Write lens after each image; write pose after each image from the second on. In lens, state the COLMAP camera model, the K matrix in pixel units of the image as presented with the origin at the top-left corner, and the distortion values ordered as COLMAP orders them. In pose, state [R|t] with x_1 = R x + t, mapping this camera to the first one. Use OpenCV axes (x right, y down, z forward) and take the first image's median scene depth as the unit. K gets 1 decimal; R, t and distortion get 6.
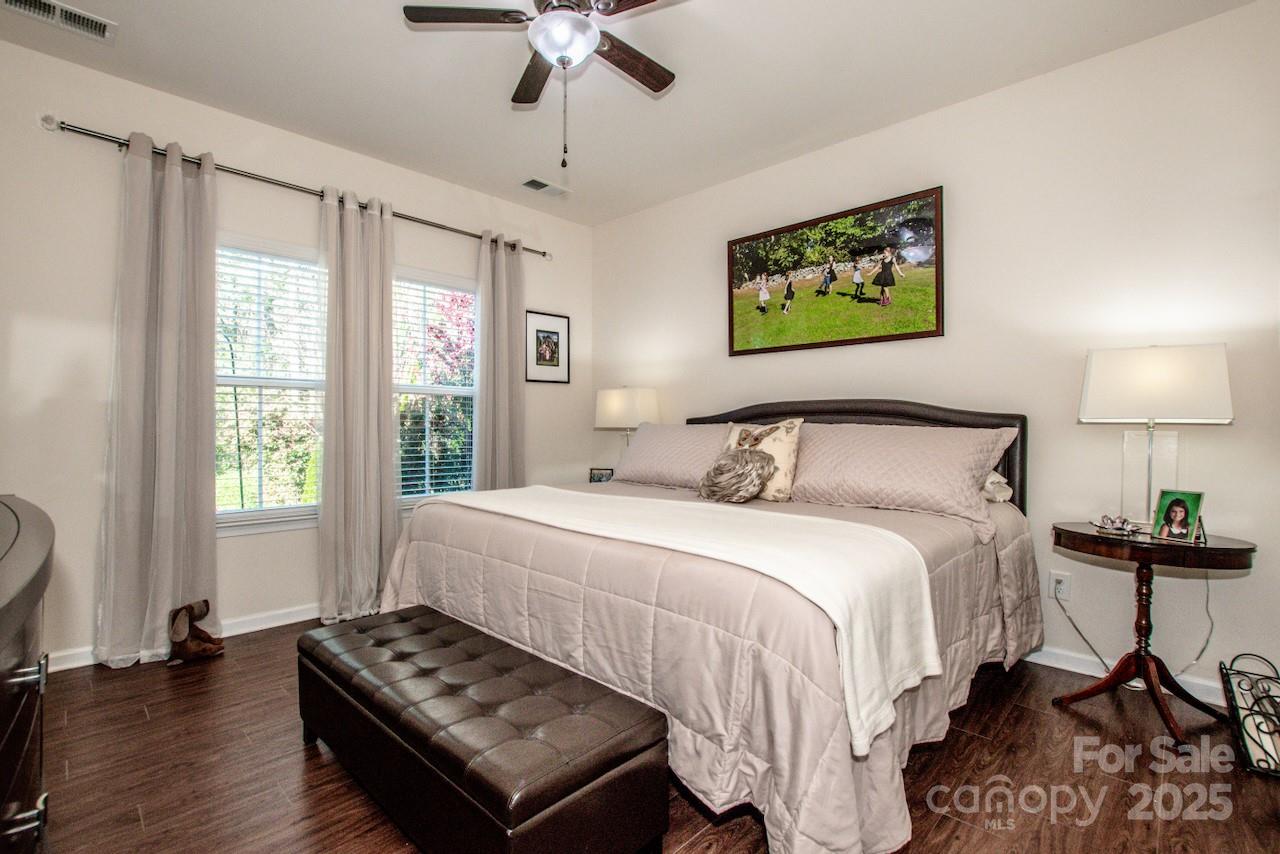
lens RADIAL K [[585.2, 0, 639.1], [0, 585.2, 422.9], [0, 0, 1]] dist [-0.028665, 0.001478]
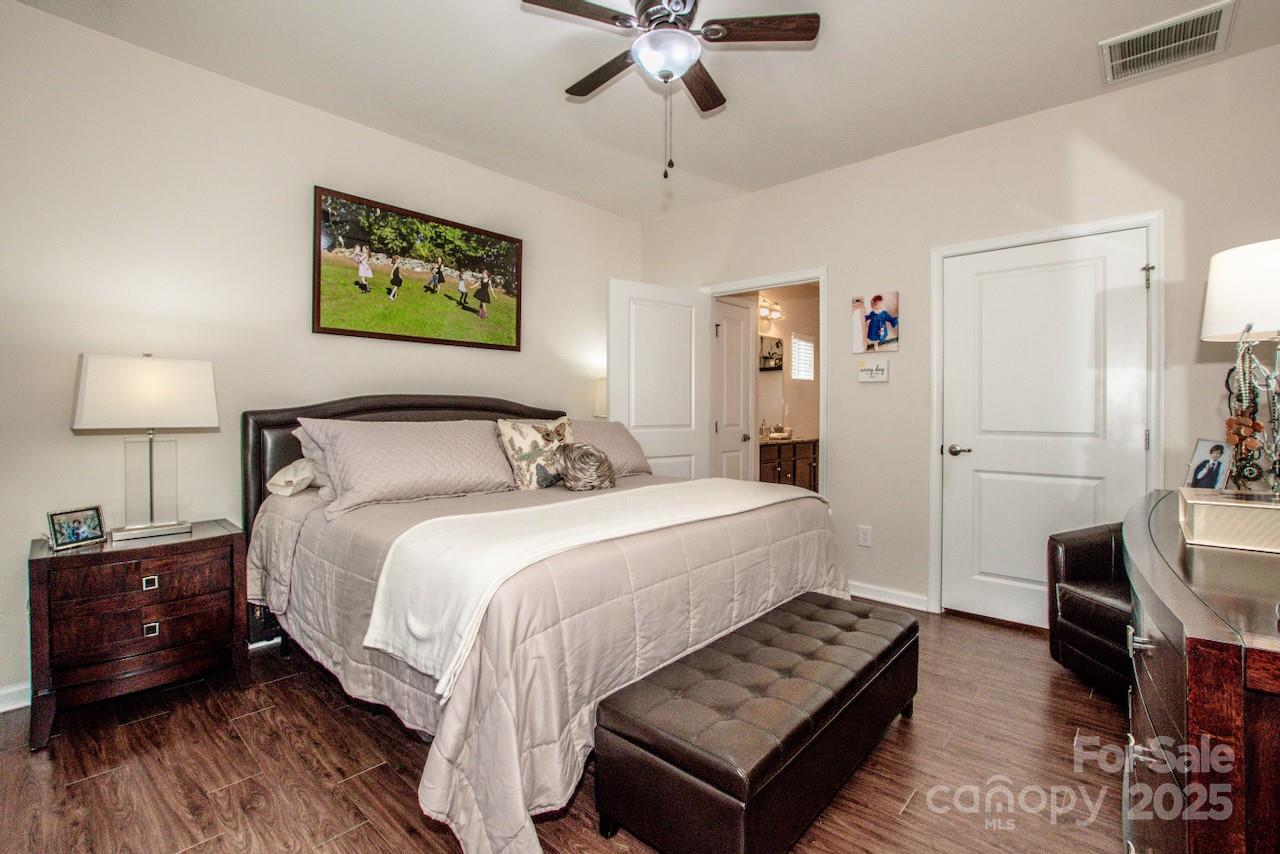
lens RADIAL K [[585.2, 0, 638.7], [0, 585.2, 422.3], [0, 0, 1]] dist [-0.028665, 0.001478]
pose [[-0.041763, -0.012135, 0.999054, -0.731591], [0.003928, 0.999917, 0.012309, -0.001359], [-0.999120, 0.004439, -0.041711, 0.680889]]
